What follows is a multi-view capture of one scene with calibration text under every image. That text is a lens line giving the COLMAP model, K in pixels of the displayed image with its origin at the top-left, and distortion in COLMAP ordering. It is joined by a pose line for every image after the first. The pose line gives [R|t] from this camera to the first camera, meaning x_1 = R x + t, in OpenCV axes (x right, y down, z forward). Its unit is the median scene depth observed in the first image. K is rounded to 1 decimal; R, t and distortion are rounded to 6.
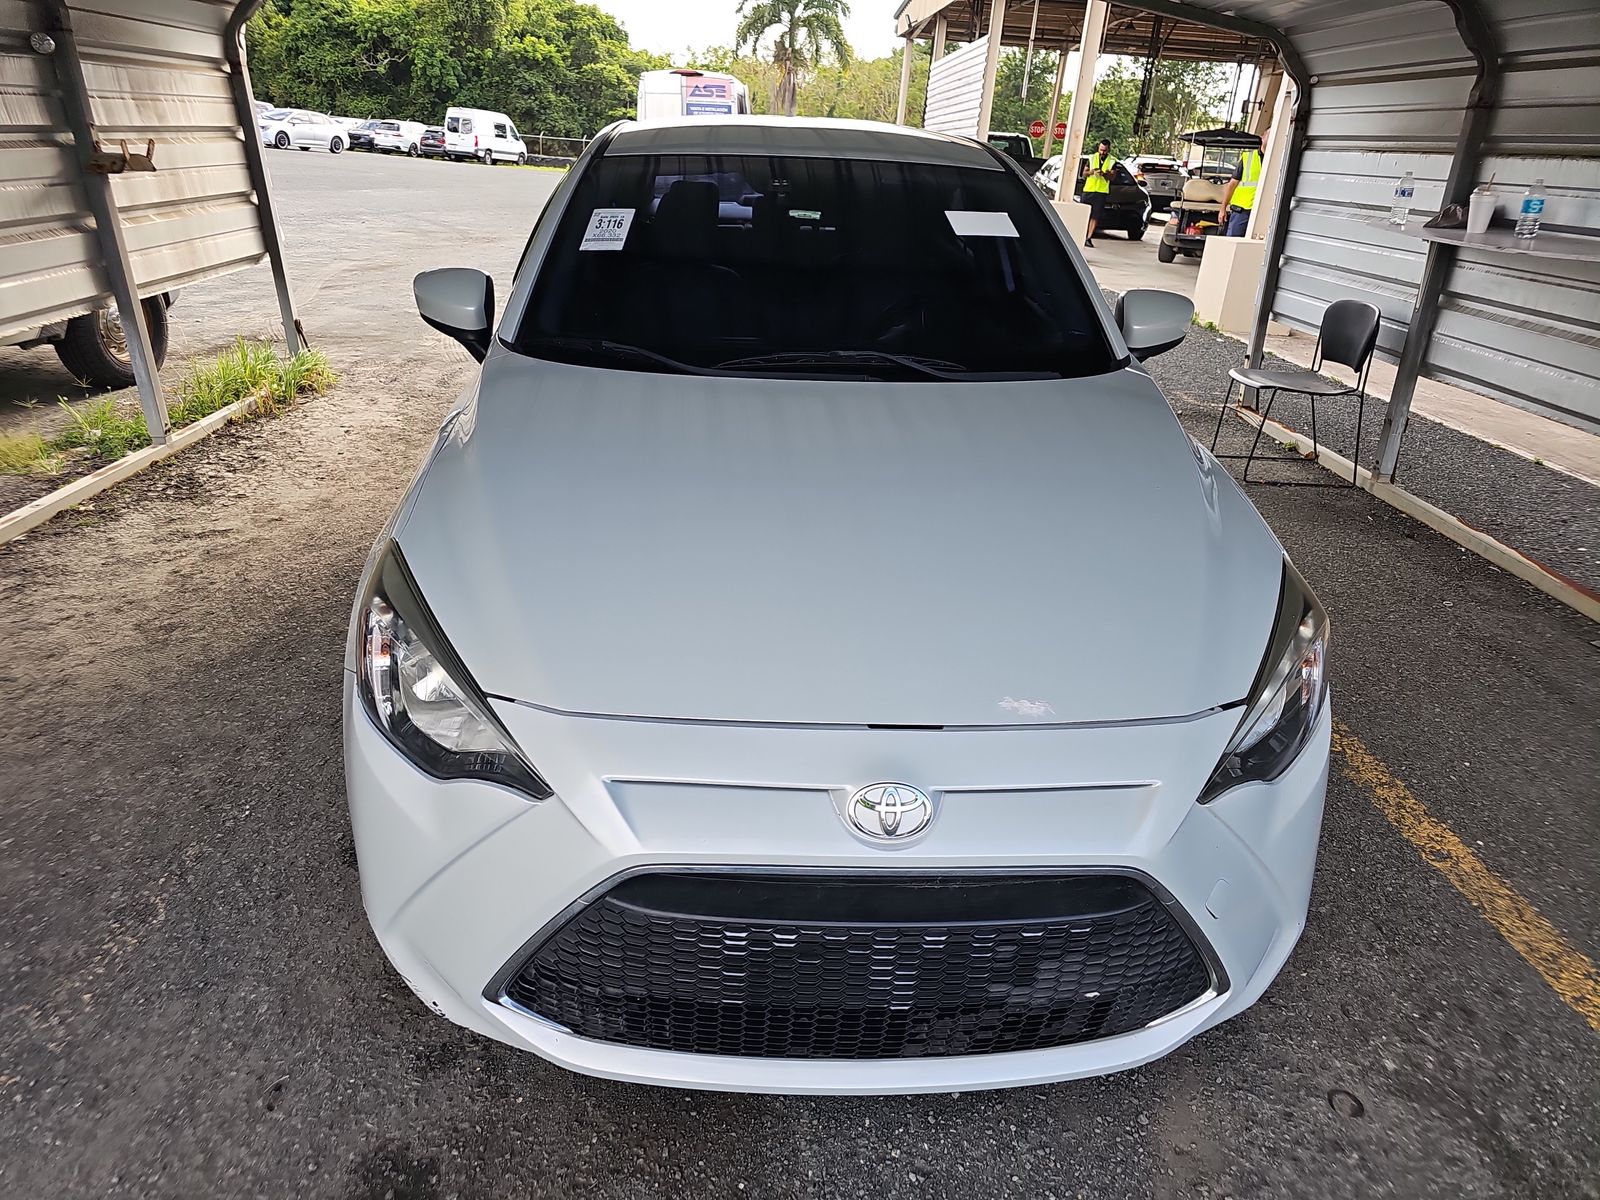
lens RADIAL K [[1059.2, 0, 800.0], [0, 1059.2, 600.0], [0, 0, 1]] dist [0.007531, 0.003137]
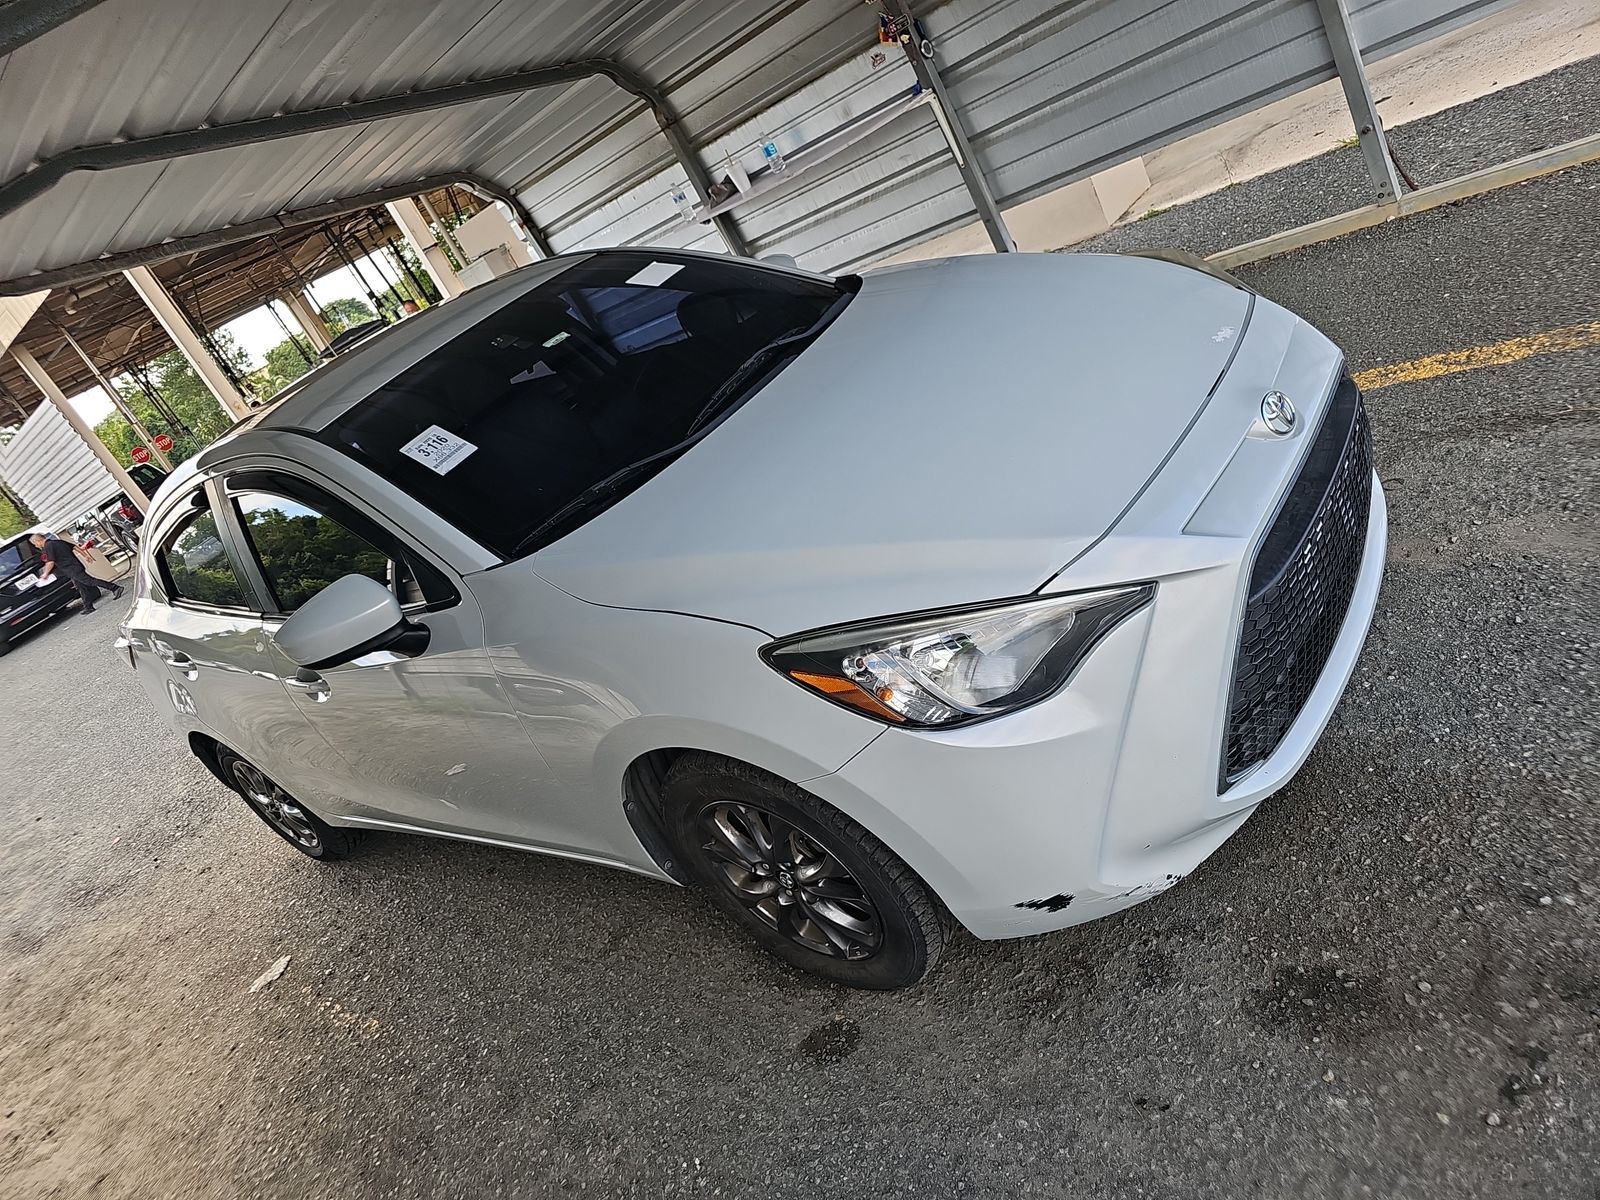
lens RADIAL K [[1012.3, 0, 800.0], [0, 1012.3, 600.0], [0, 0, 1]] dist [0.028908, 0.000701]
pose [[0.537413, -0.643193, 0.545426, -0.347068], [0.723886, 0.683633, 0.092922, -0.062662], [-0.432638, 0.344889, 0.832992, 0.085307]]
